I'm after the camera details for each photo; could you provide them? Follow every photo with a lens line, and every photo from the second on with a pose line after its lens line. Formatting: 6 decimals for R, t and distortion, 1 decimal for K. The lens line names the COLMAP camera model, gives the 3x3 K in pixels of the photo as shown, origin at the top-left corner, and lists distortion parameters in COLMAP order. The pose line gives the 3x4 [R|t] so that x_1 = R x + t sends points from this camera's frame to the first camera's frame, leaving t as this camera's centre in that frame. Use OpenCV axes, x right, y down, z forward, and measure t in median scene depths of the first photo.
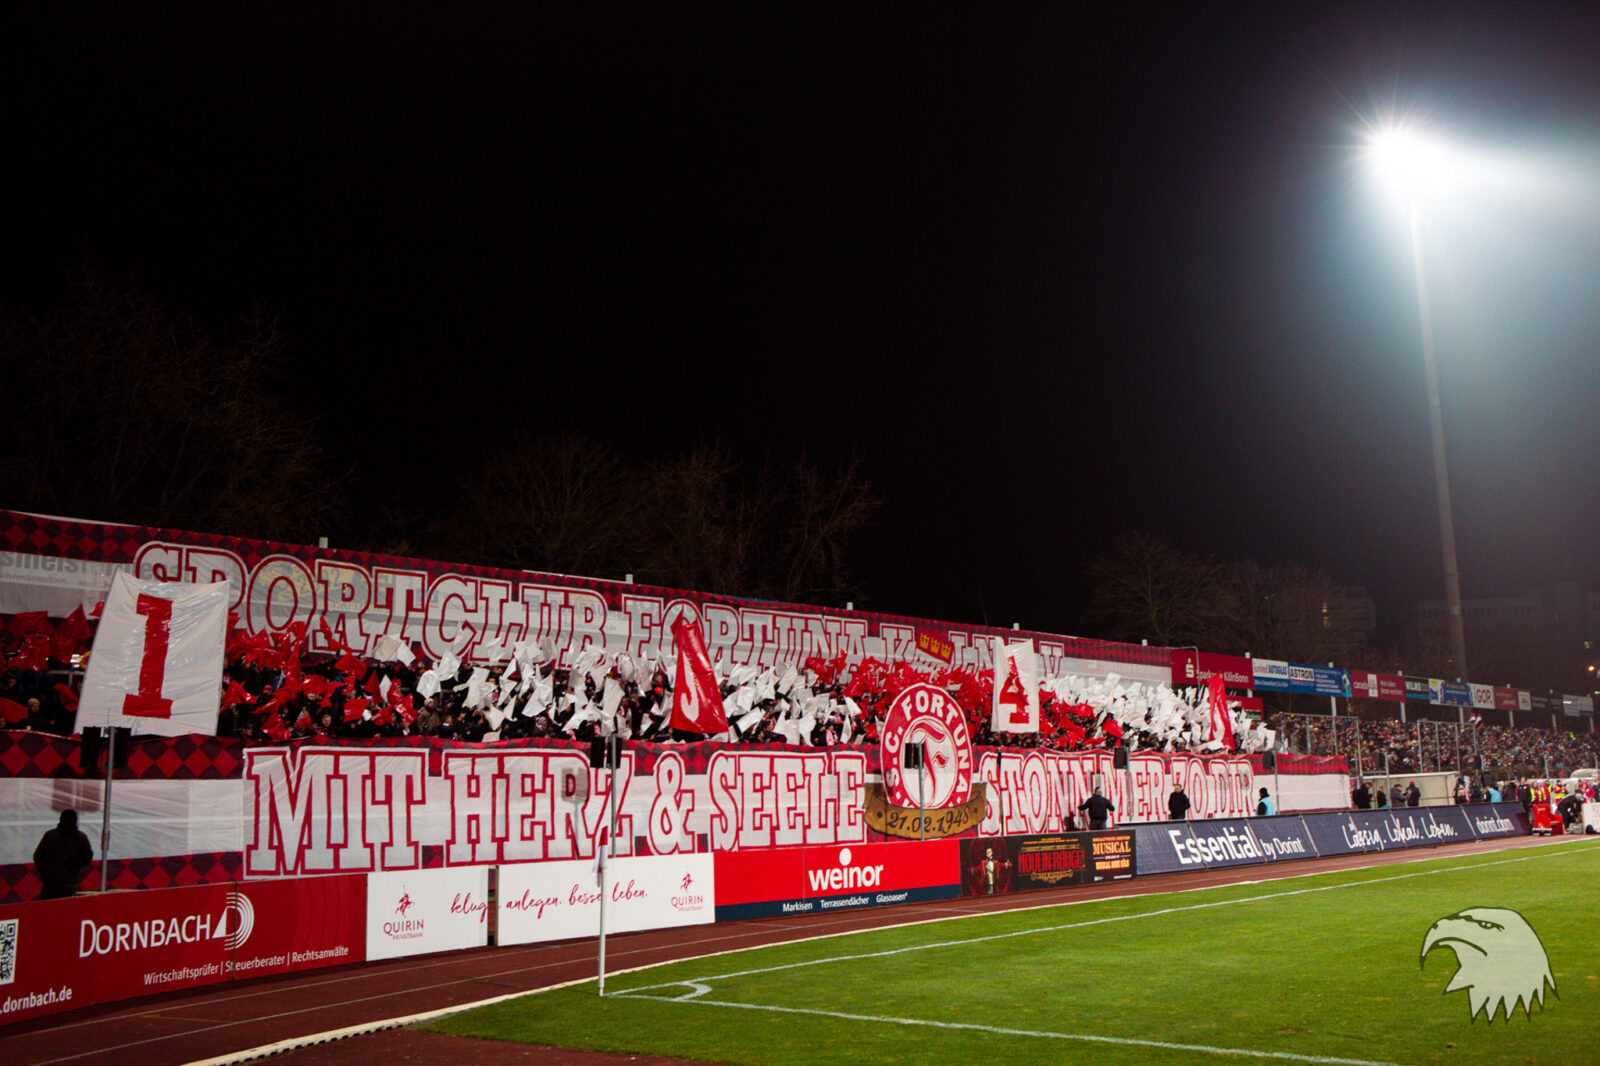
lens RADIAL K [[1535.6, 0, 782.5], [0, 1535.6, 566.2], [0, 0, 1]] dist [-0.061241, 0.019016]
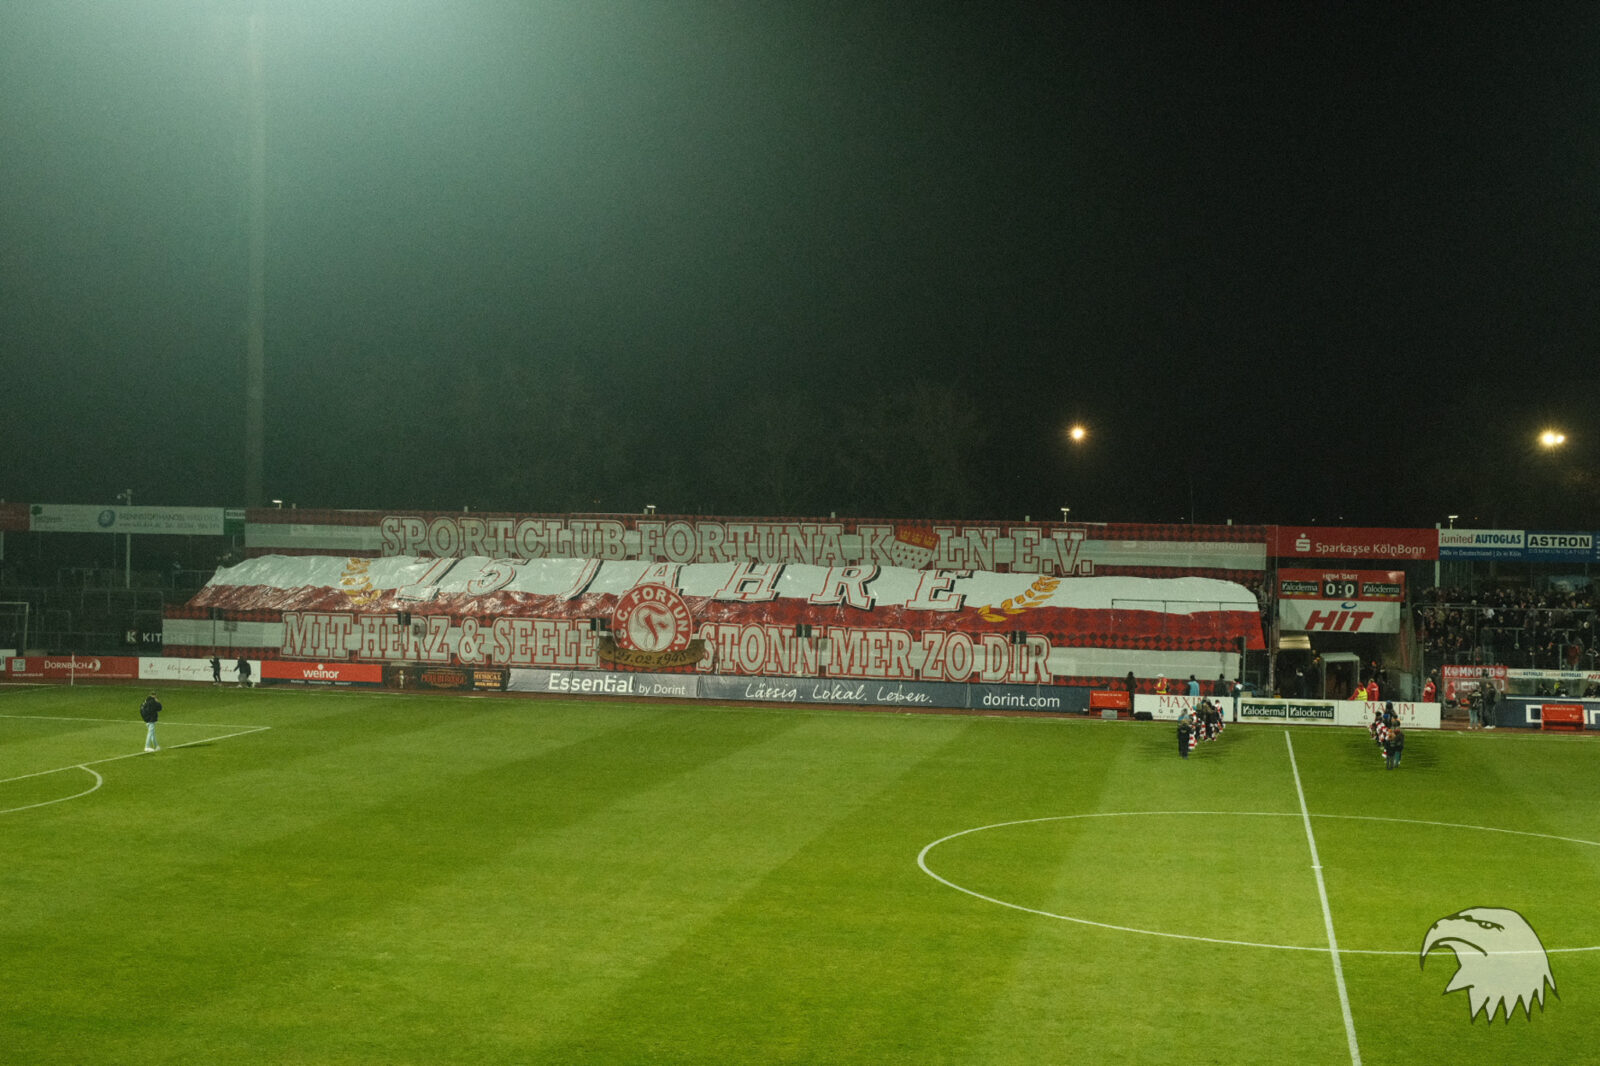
lens RADIAL K [[2108.4, 0, 798.0], [0, 2108.4, 504.3], [0, 0, 1]] dist [-0.052686, 0.003197]
pose [[0.503079, 0.025407, -0.863867, 2.425940], [0.103069, 0.990670, 0.089159, -0.230481], [0.858072, -0.133892, 0.495767, -0.084117]]
